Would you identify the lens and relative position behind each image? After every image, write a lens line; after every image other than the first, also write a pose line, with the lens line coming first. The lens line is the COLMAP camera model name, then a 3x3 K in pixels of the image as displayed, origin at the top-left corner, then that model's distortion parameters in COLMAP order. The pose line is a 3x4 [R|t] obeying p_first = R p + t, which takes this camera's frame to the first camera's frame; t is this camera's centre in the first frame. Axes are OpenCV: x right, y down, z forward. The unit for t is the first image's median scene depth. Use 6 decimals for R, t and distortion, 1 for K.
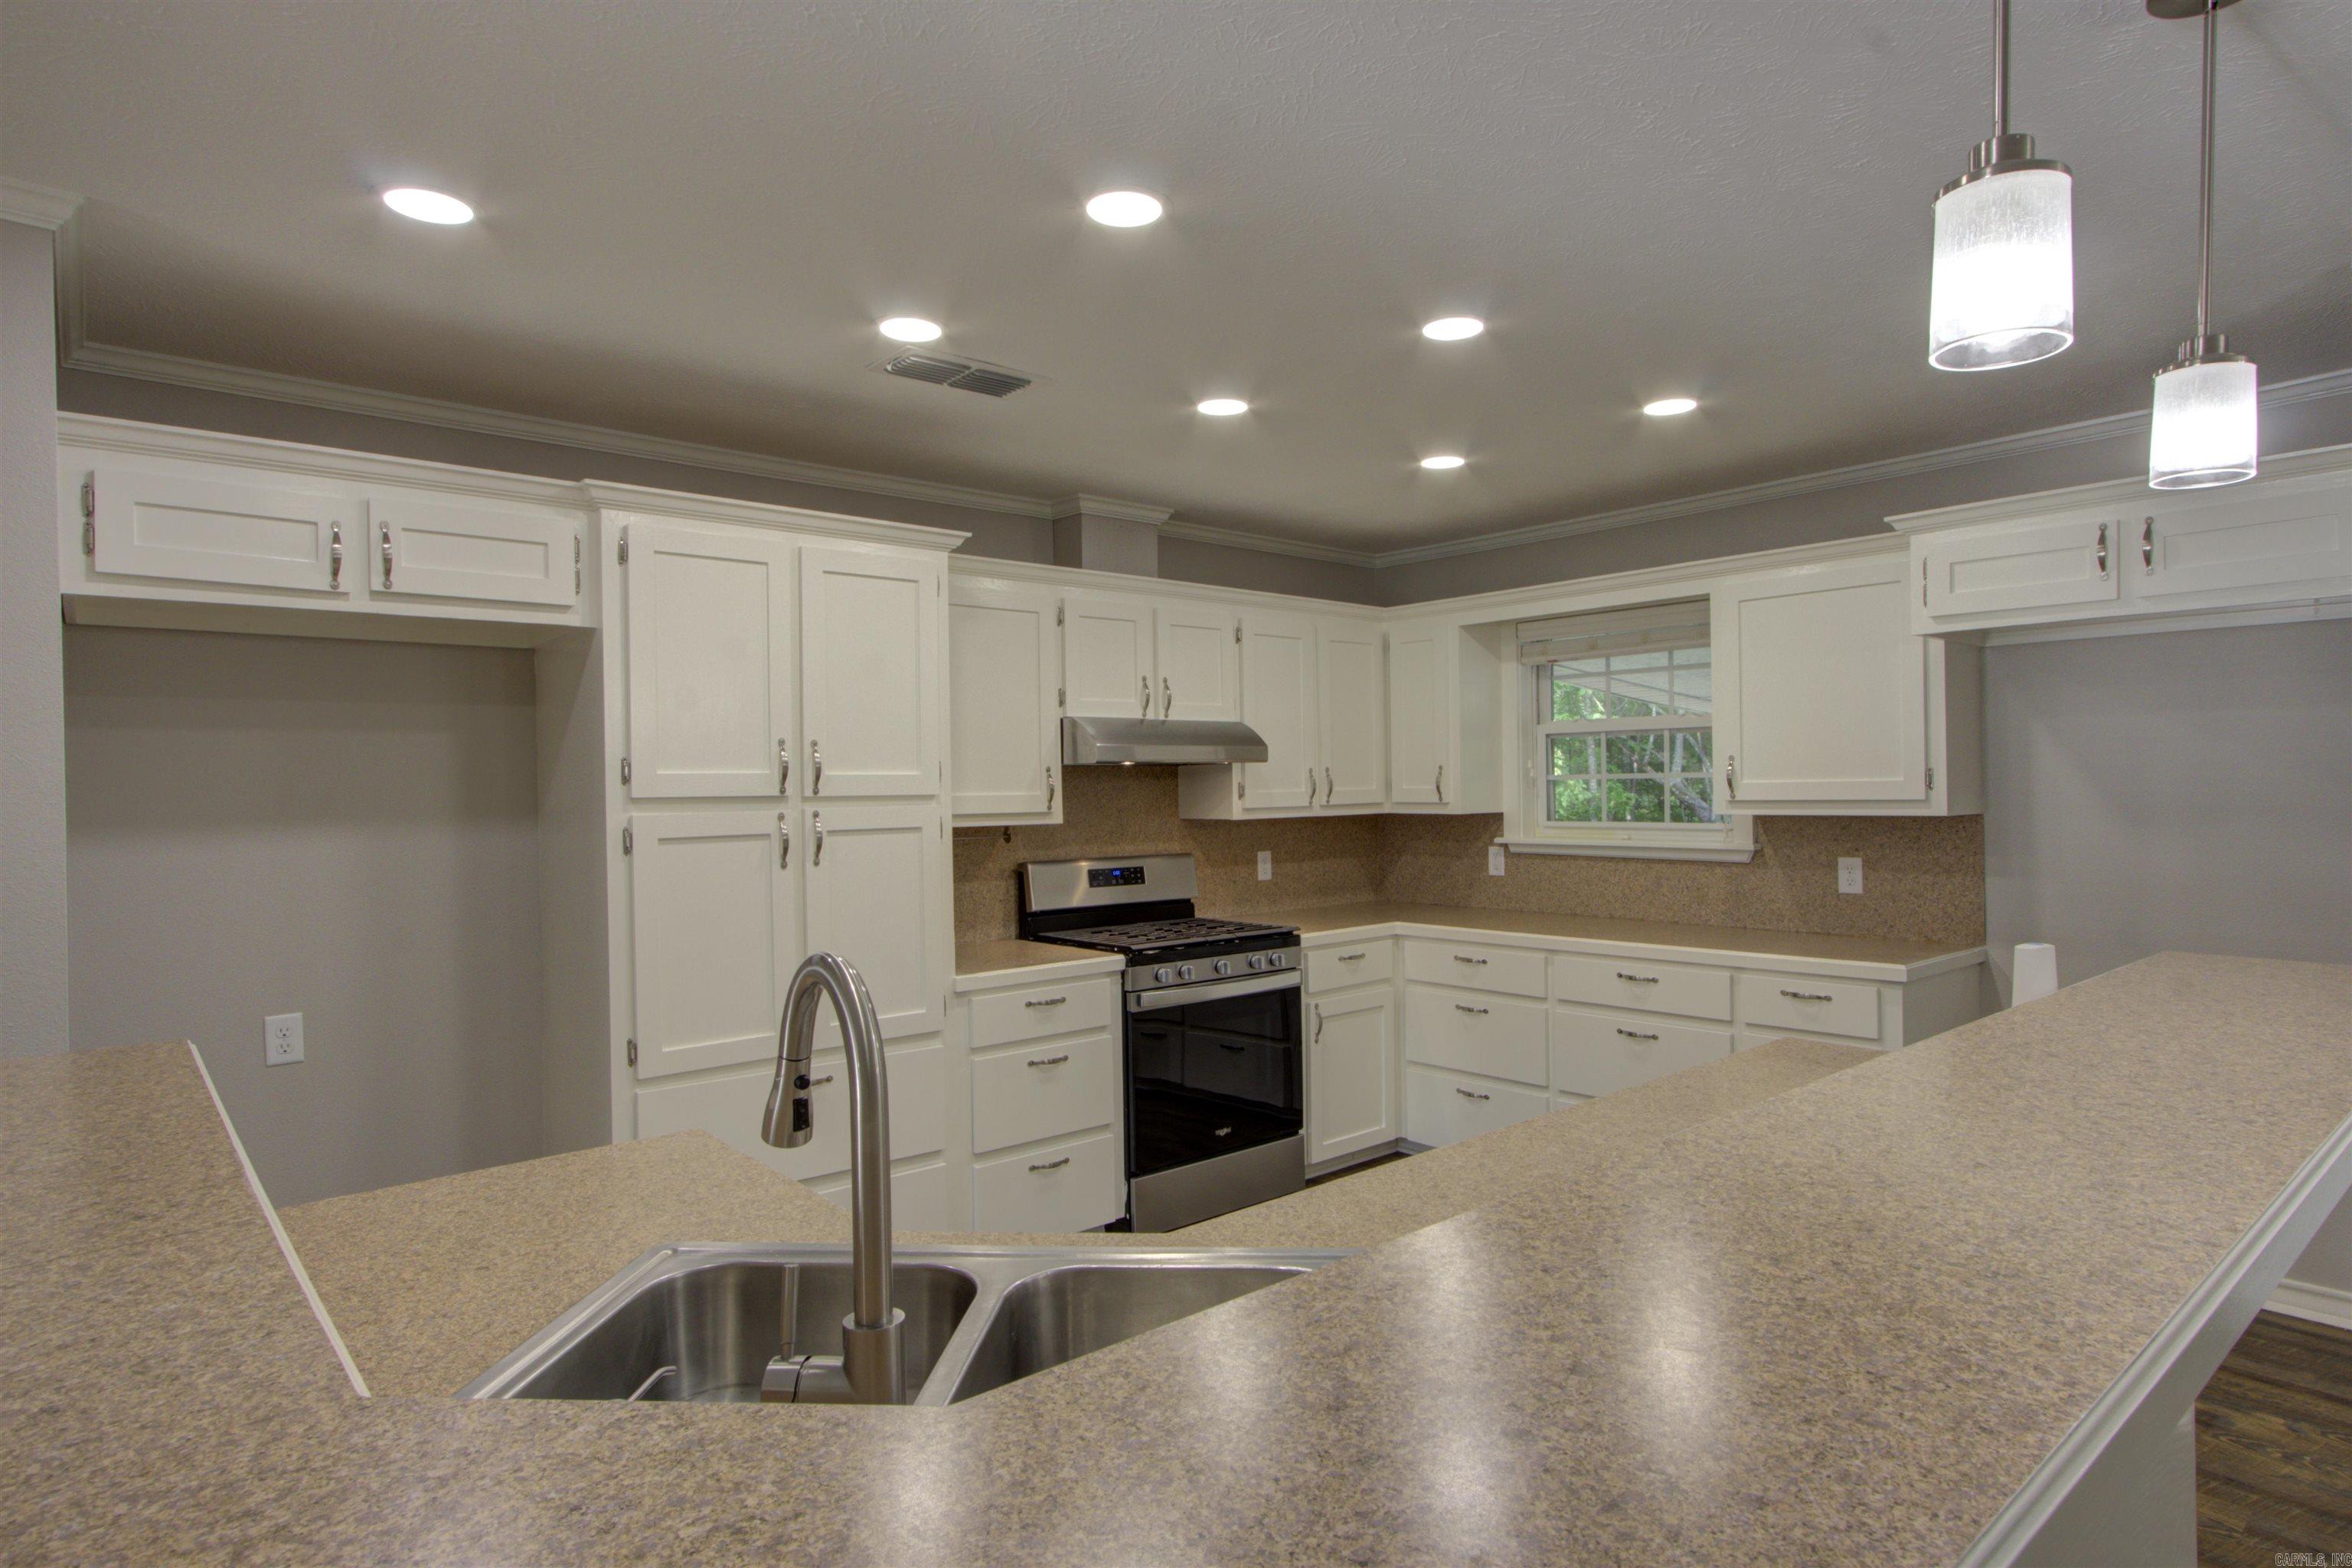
lens RADIAL K [[1260.4, 0, 1175.5], [0, 1260.4, 789.1], [0, 0, 1]] dist [0.011453, 0.000534]
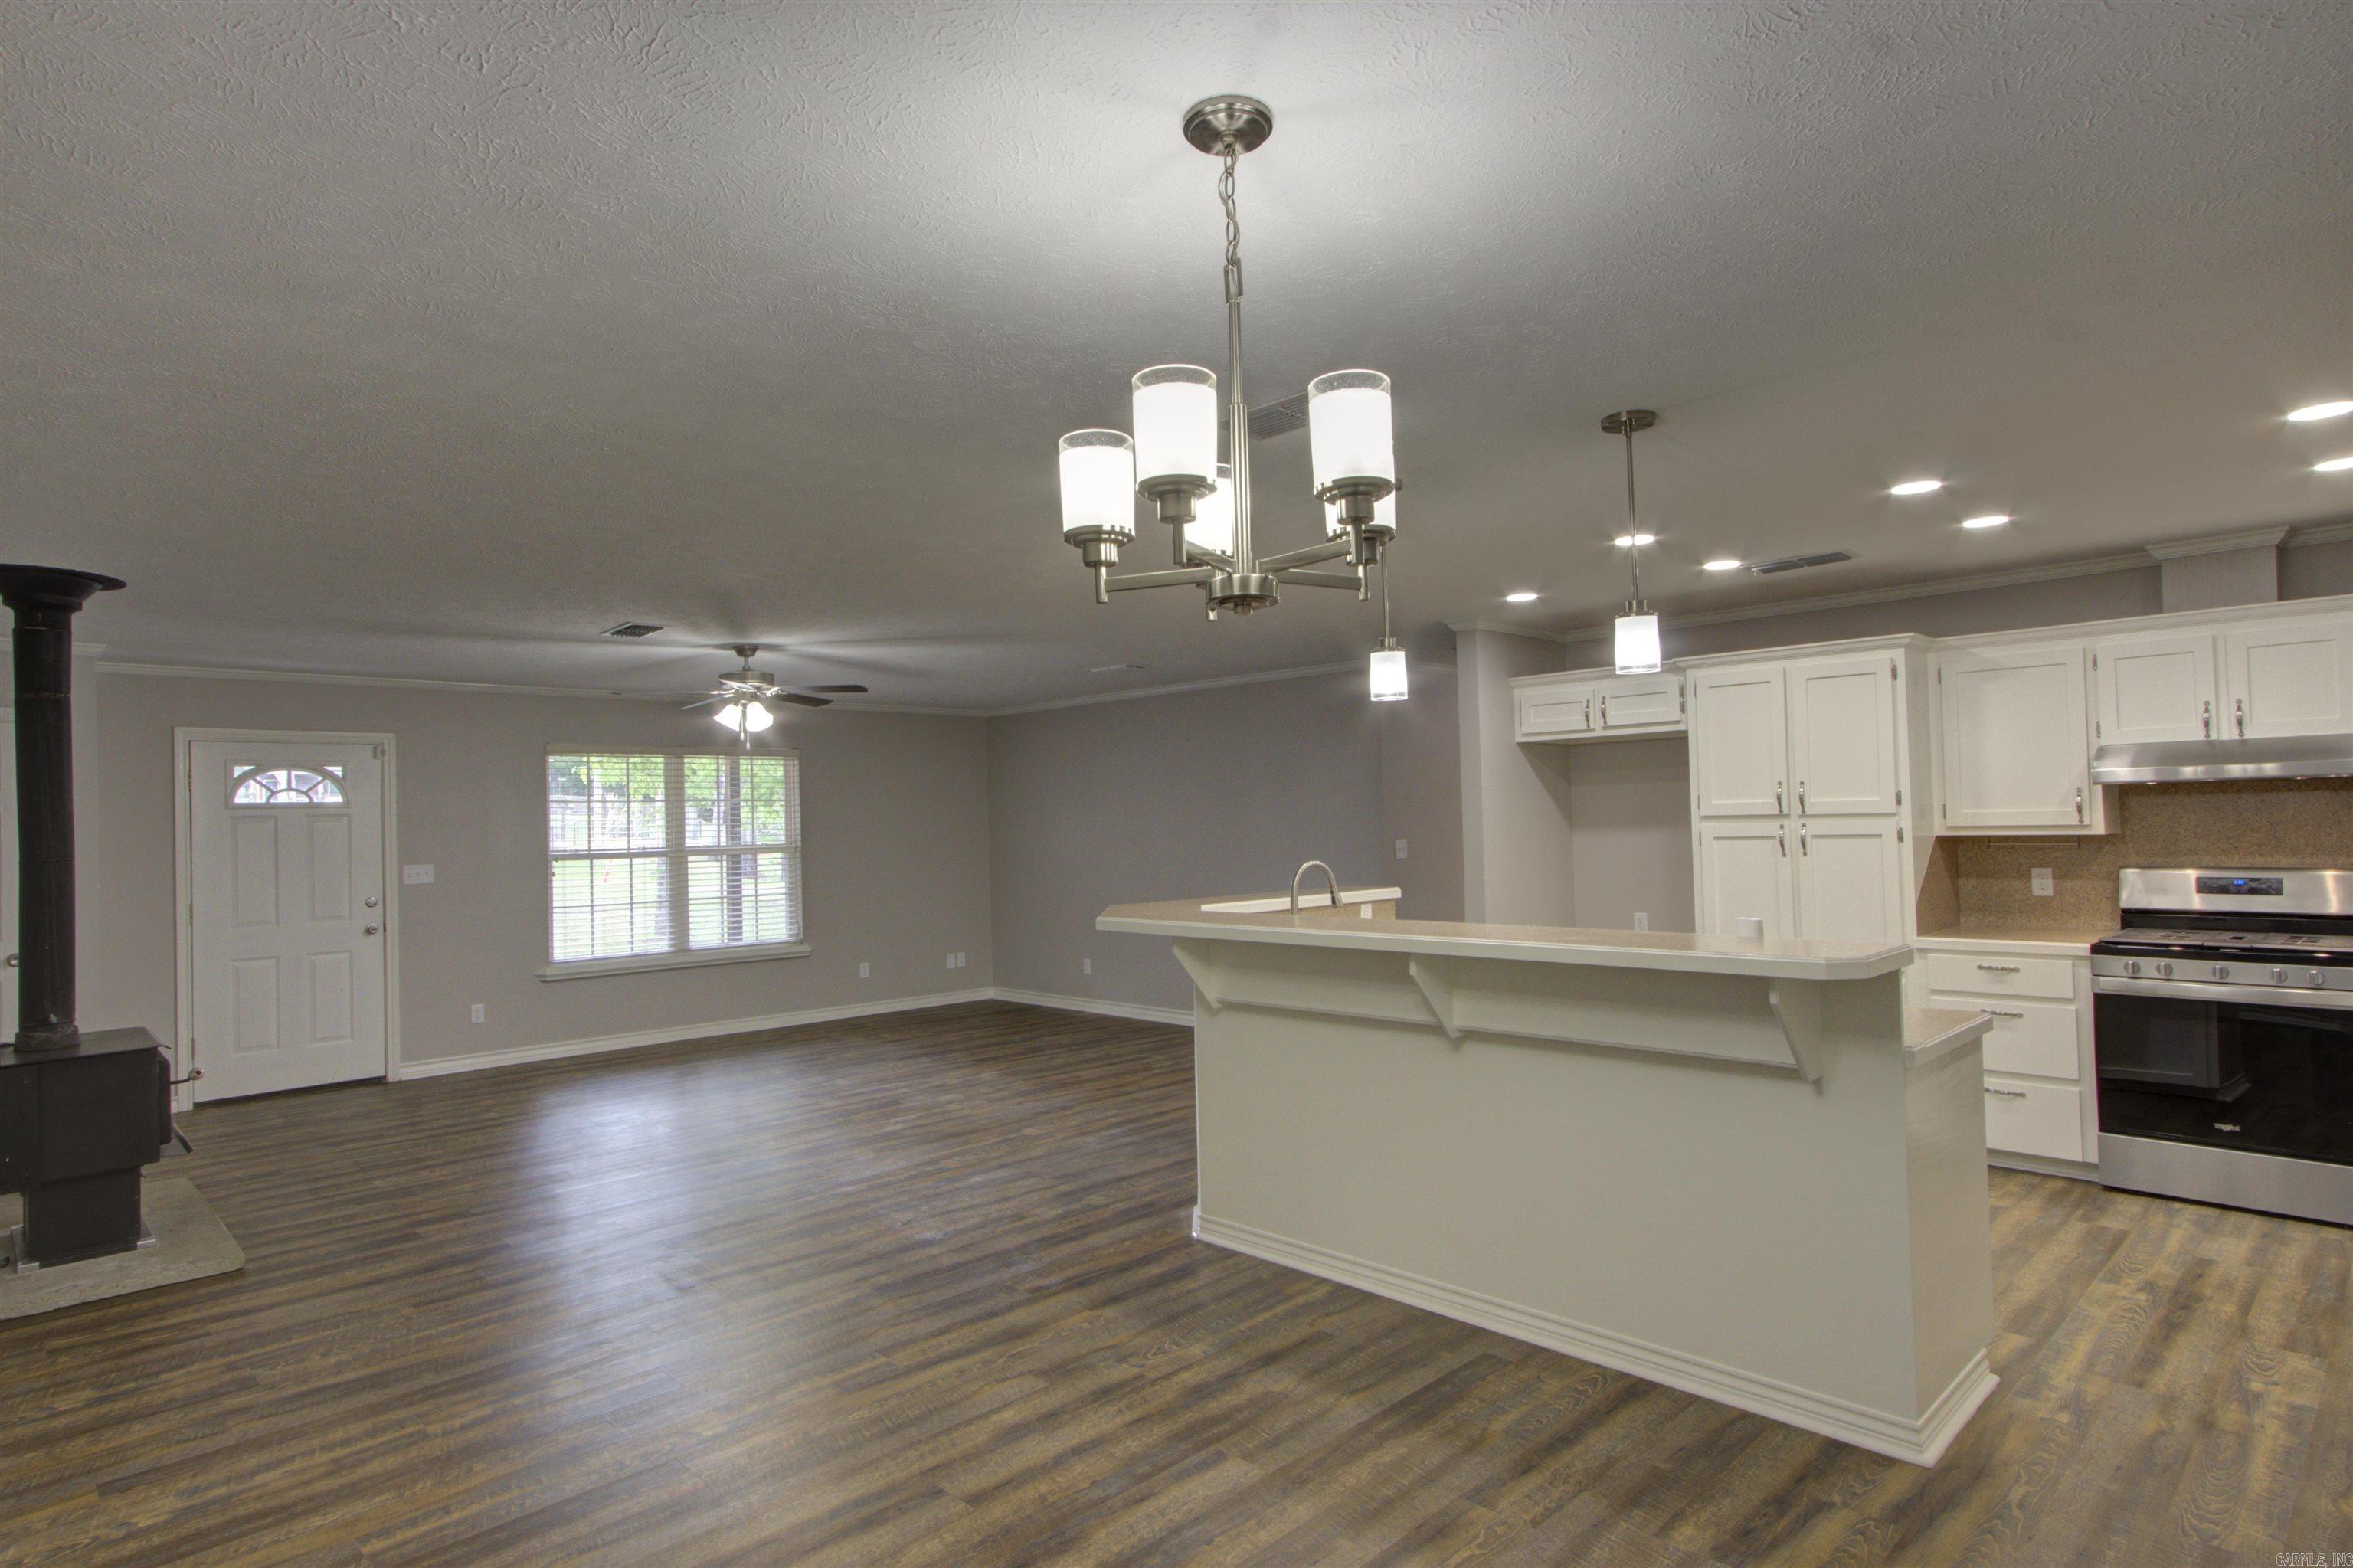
lens RADIAL K [[1261.0, 0, 1182.3], [0, 1261.0, 790.1], [0, 0, 1]] dist [0.011453, 0.000534]
pose [[0.068856, -0.018589, -0.997453, 1.255662], [0.017420, 0.999696, -0.017428, -0.010893], [0.997474, -0.016175, 0.069159, 0.059748]]
